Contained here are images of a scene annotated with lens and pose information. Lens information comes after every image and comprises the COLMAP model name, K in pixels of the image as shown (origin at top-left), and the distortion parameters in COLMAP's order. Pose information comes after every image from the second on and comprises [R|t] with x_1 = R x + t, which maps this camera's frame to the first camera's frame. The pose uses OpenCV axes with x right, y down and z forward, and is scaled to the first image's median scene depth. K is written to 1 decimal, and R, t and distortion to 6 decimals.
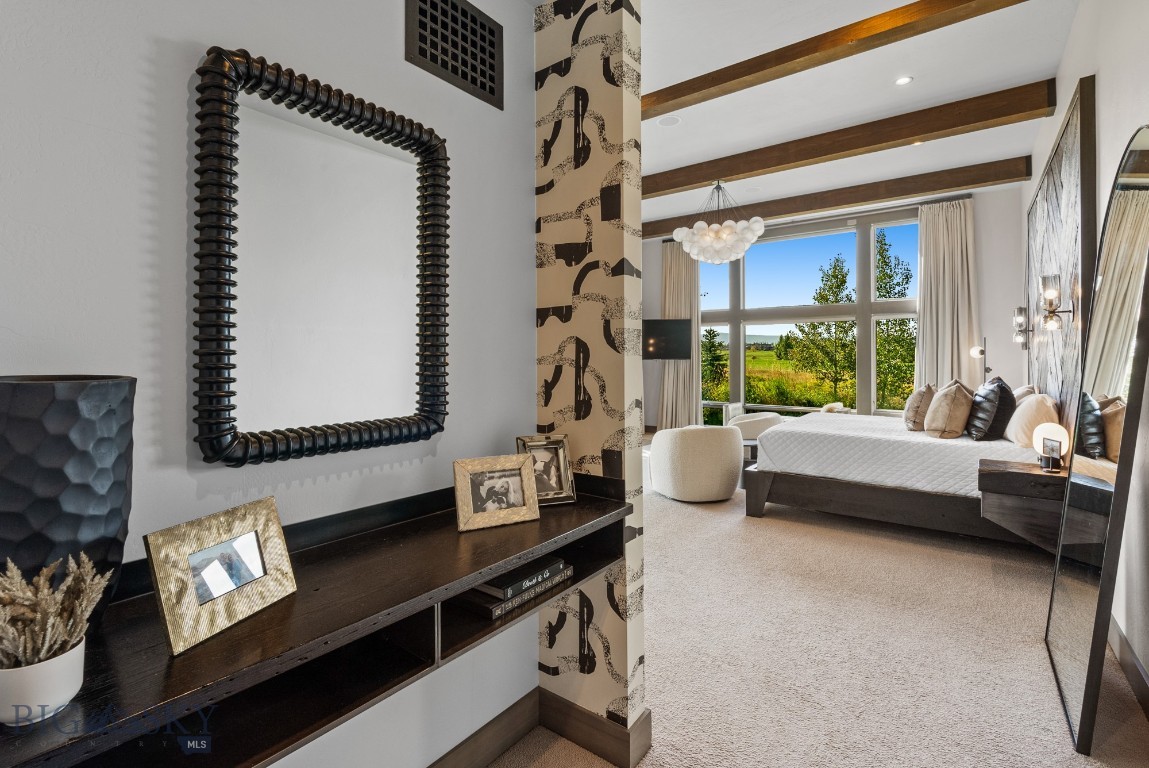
lens RADIAL K [[535.4, 0, 572.3], [0, 535.4, 358.6], [0, 0, 1]] dist [-0.000410, -0.000206]
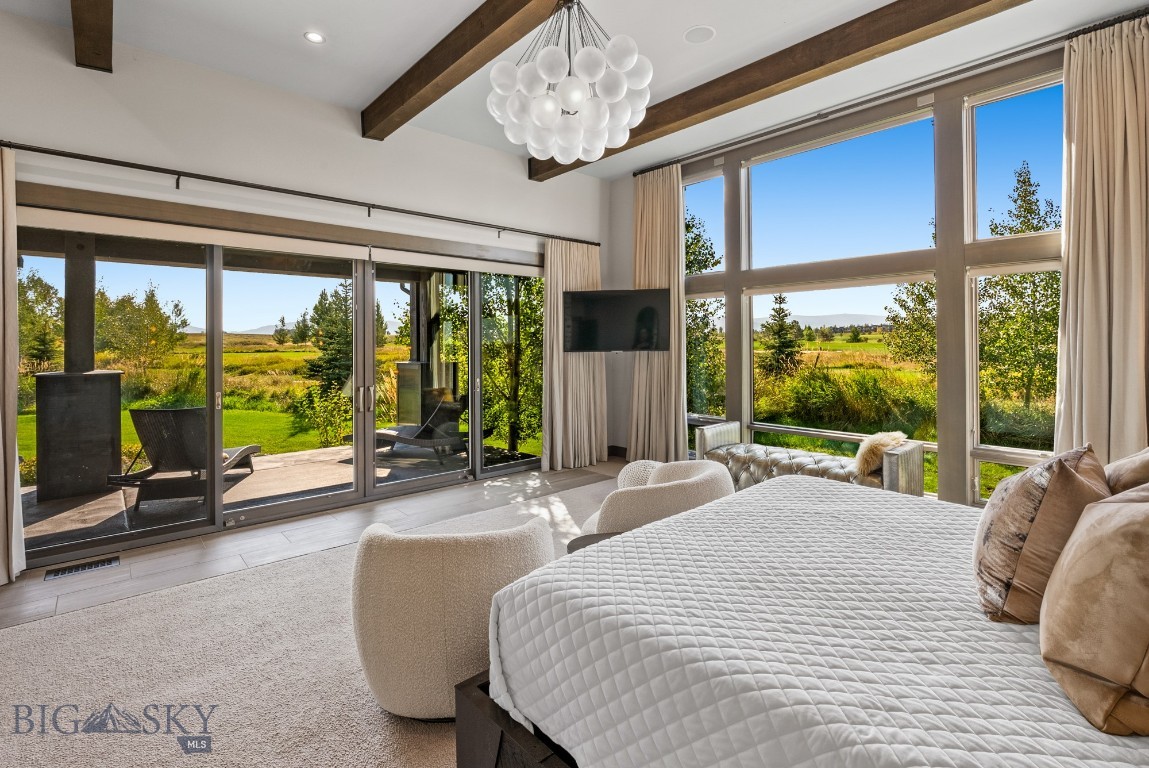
lens RADIAL K [[535.6, 0, 575.2], [0, 535.6, 341.8], [0, 0, 1]] dist [0.000008, 0.000296]
pose [[0.981130, -0.008096, -0.193179, 0.241122], [0.007612, 0.999966, -0.003246, -0.007750], [0.193199, 0.001714, 0.981158, 0.346350]]
